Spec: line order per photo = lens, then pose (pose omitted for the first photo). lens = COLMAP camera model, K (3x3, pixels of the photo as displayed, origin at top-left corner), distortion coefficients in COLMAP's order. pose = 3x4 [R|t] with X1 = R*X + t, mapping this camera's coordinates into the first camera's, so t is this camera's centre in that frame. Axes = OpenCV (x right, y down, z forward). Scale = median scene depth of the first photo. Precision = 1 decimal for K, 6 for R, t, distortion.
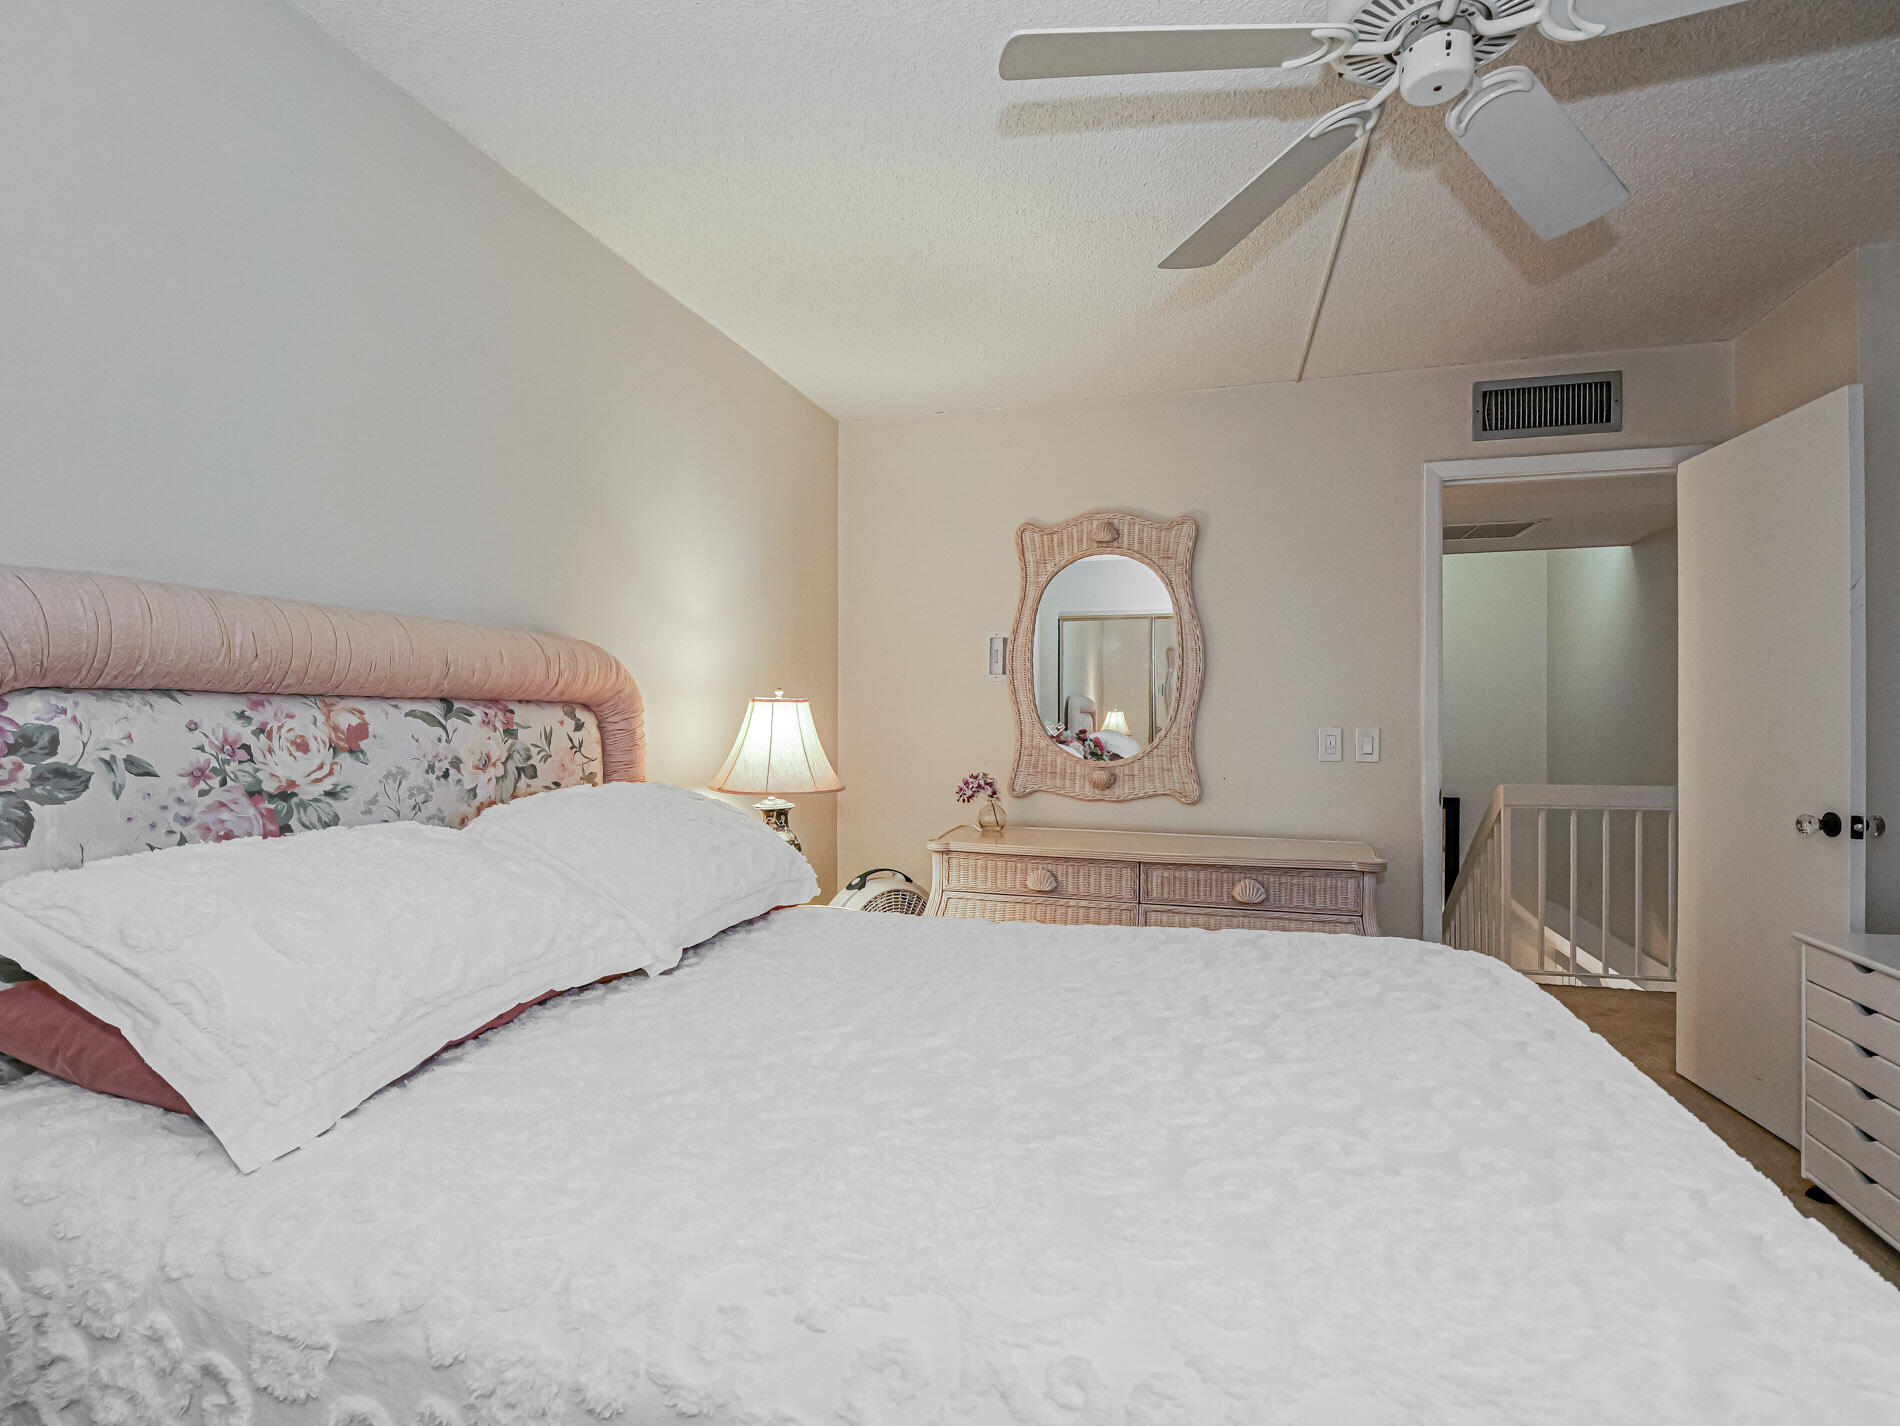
lens RADIAL K [[938.8, 0, 946.2], [0, 938.8, 714.8], [0, 0, 1]] dist [-0.016156, -0.000433]
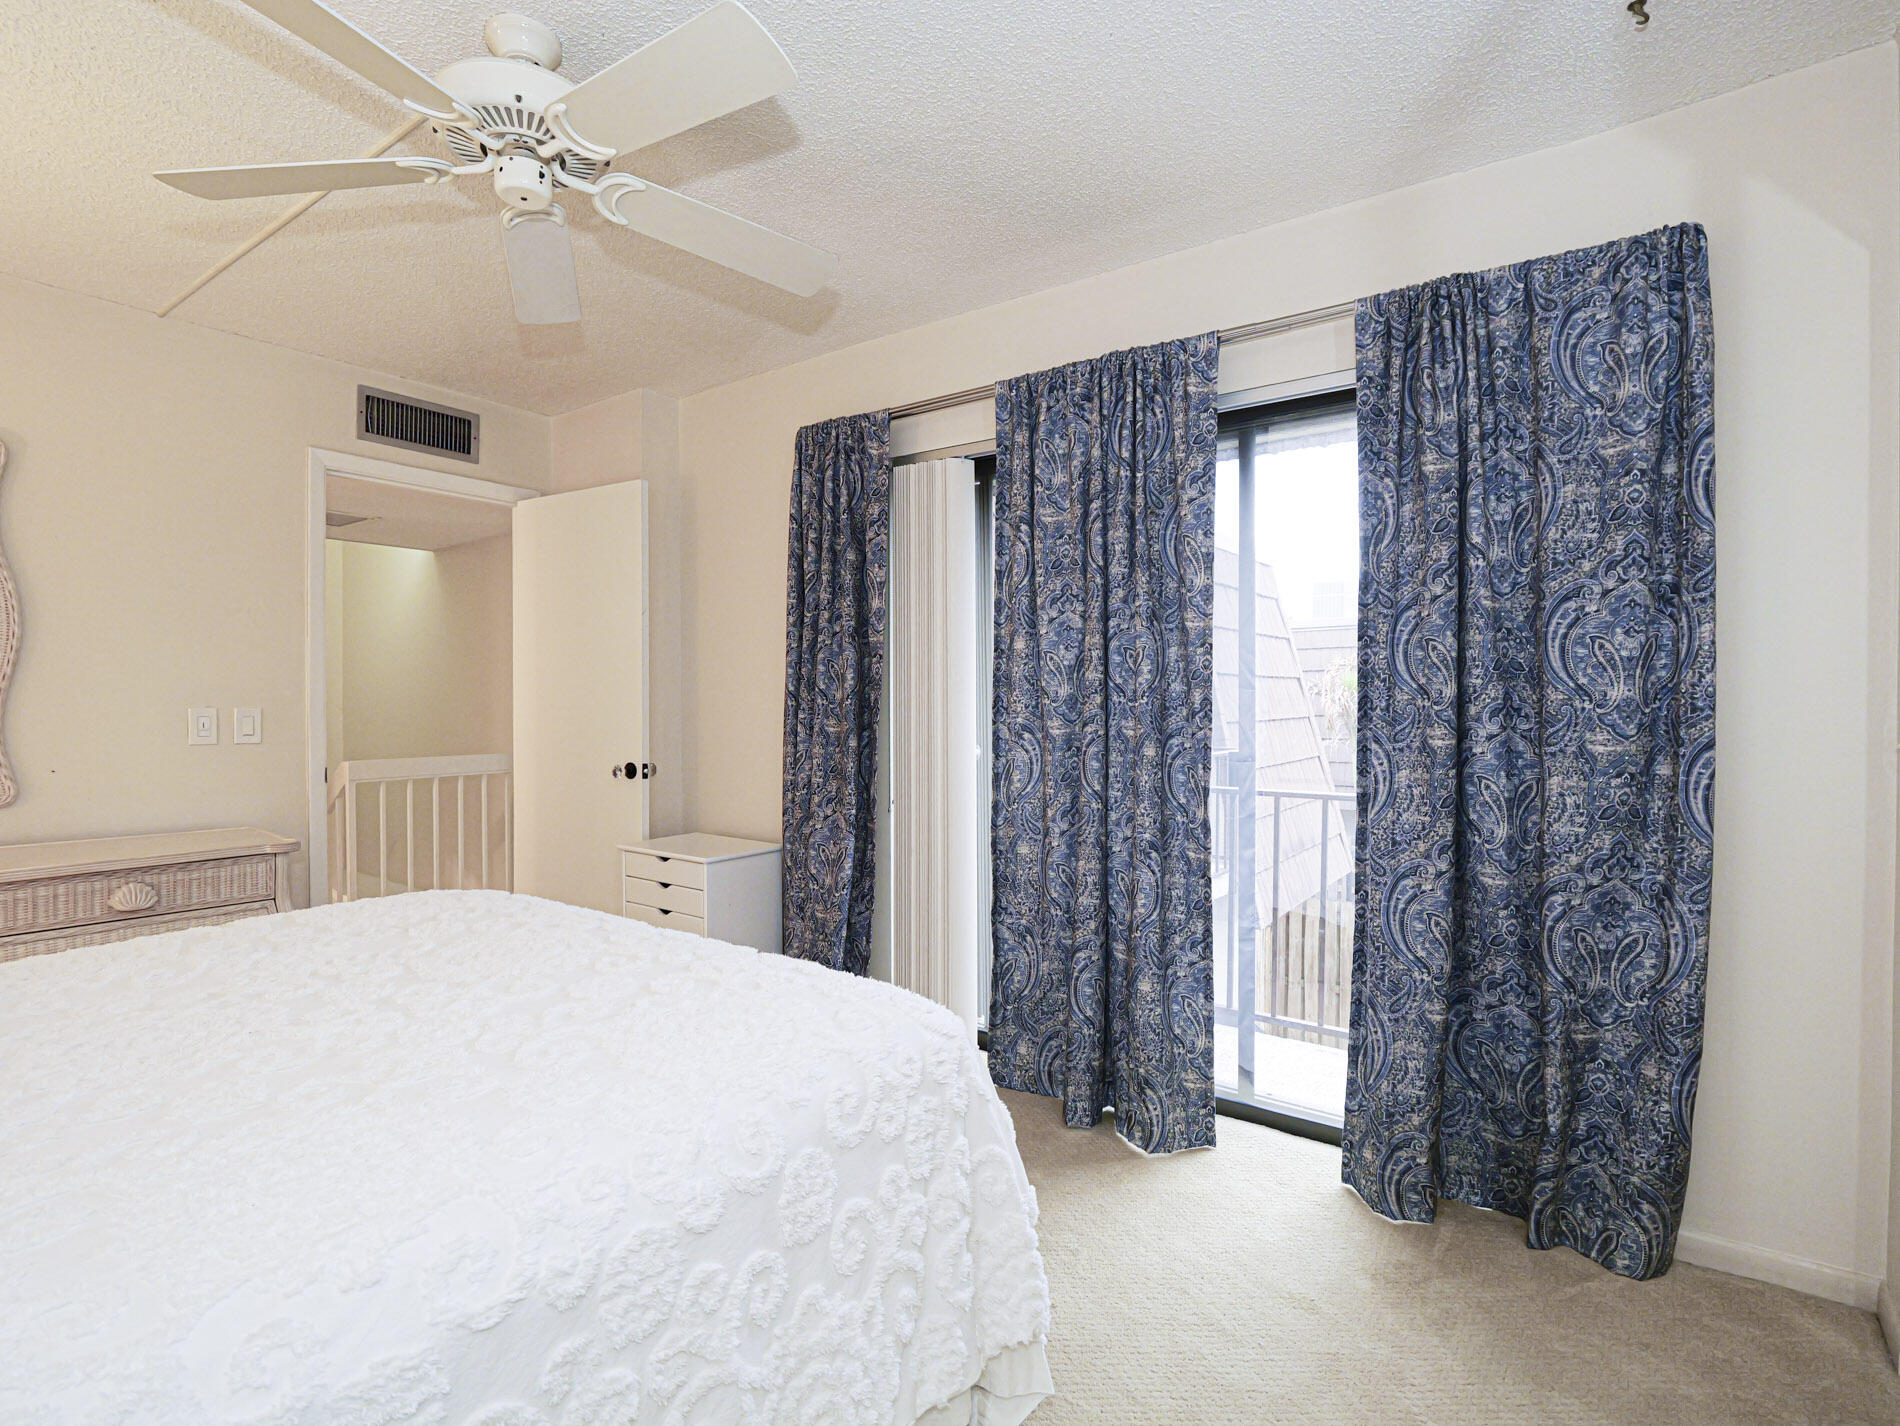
lens RADIAL K [[919.6, 0, 947.3], [0, 919.6, 695.7], [0, 0, 1]] dist [-0.017385, 0.000303]
pose [[0.328357, 0.010676, 0.944493, -0.297907], [-0.008085, 0.999931, -0.008492, 0.005928], [-0.944519, -0.004848, 0.328421, 0.028247]]
